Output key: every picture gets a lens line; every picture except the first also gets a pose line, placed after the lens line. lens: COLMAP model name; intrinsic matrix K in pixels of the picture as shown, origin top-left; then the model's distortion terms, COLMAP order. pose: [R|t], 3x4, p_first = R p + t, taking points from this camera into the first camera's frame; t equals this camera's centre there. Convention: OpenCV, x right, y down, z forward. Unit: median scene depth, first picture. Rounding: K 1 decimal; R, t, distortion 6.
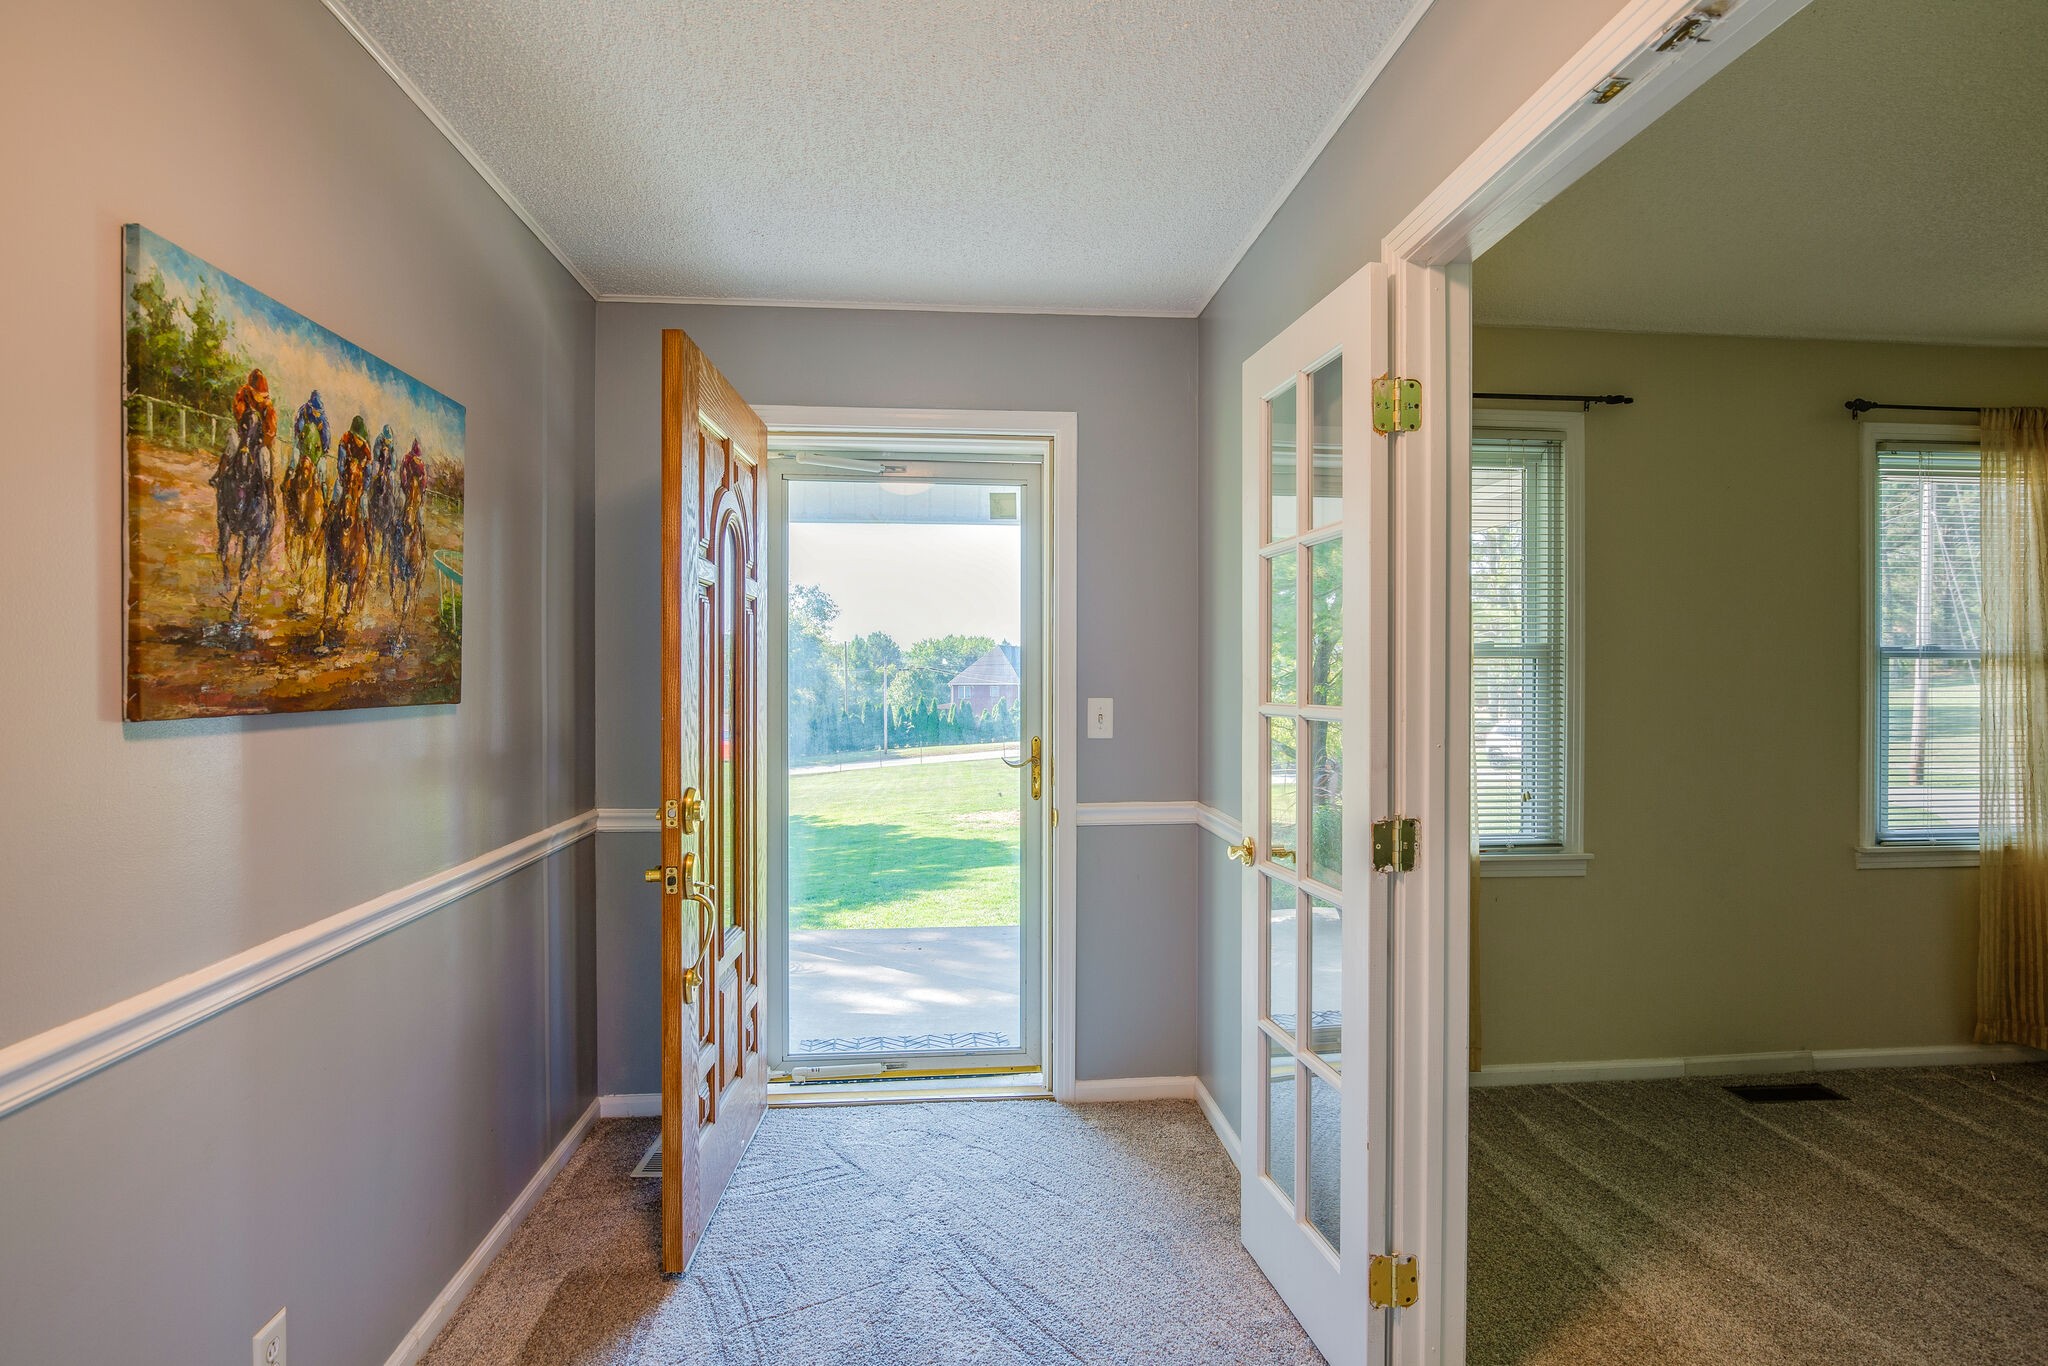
lens RADIAL K [[1077.7, 0, 1028.8], [0, 1077.7, 679.4], [0, 0, 1]] dist [-0.006915, -0.000077]
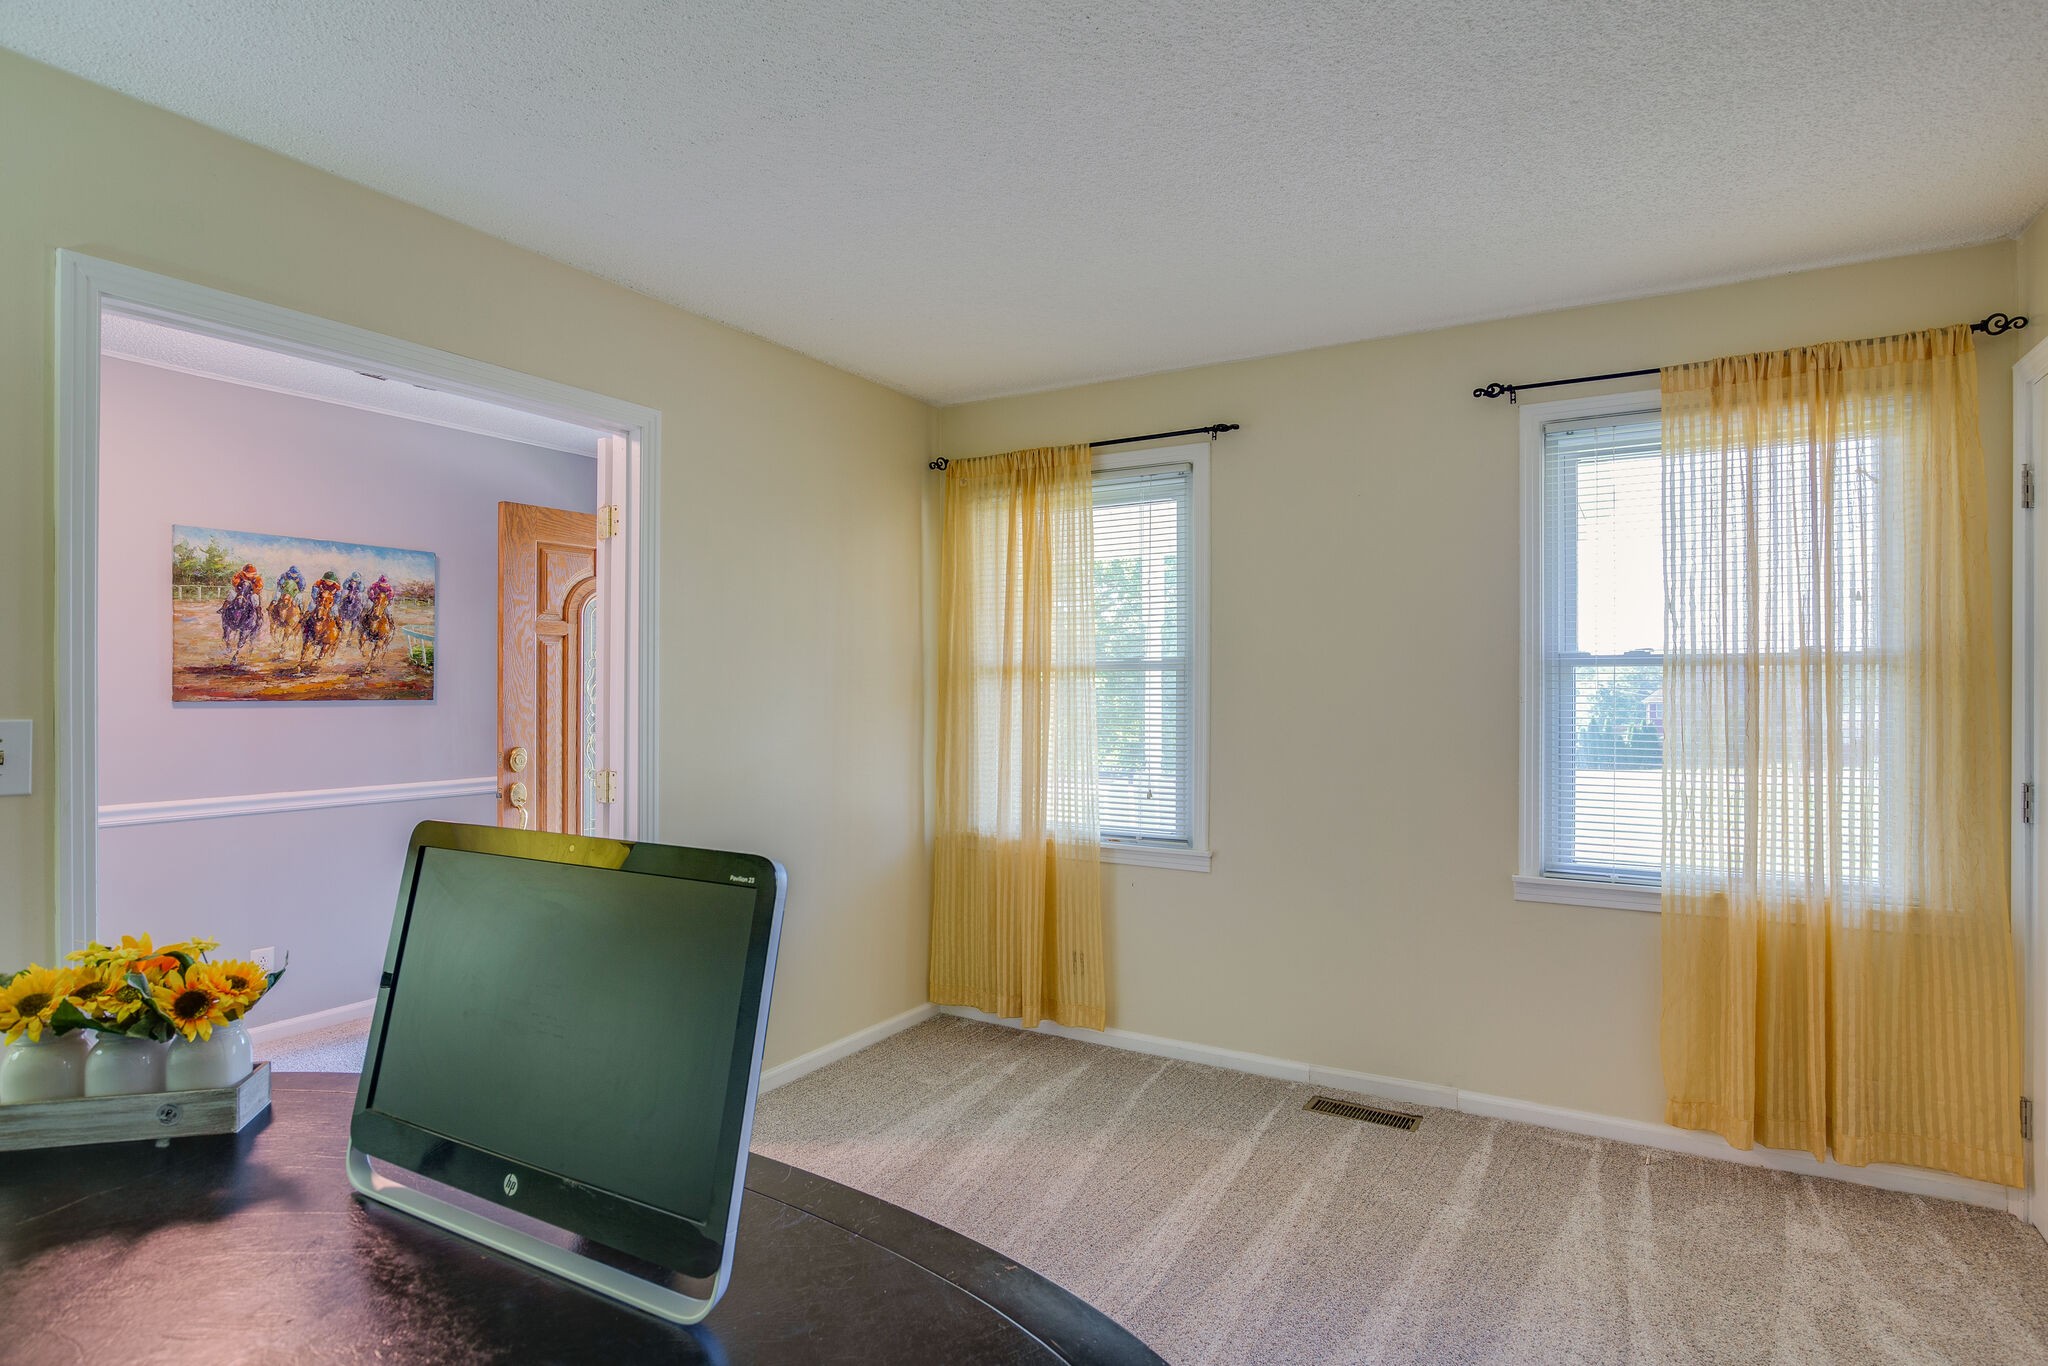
lens RADIAL K [[1077.7, 0, 1023.4], [0, 1077.7, 683.1], [0, 0, 1]] dist [-0.006915, -0.000077]
pose [[0.804438, -0.002998, -0.594030, 2.024404], [-0.002900, 0.999956, -0.008974, 0.007296], [0.594030, 0.008942, 0.804393, 0.048189]]
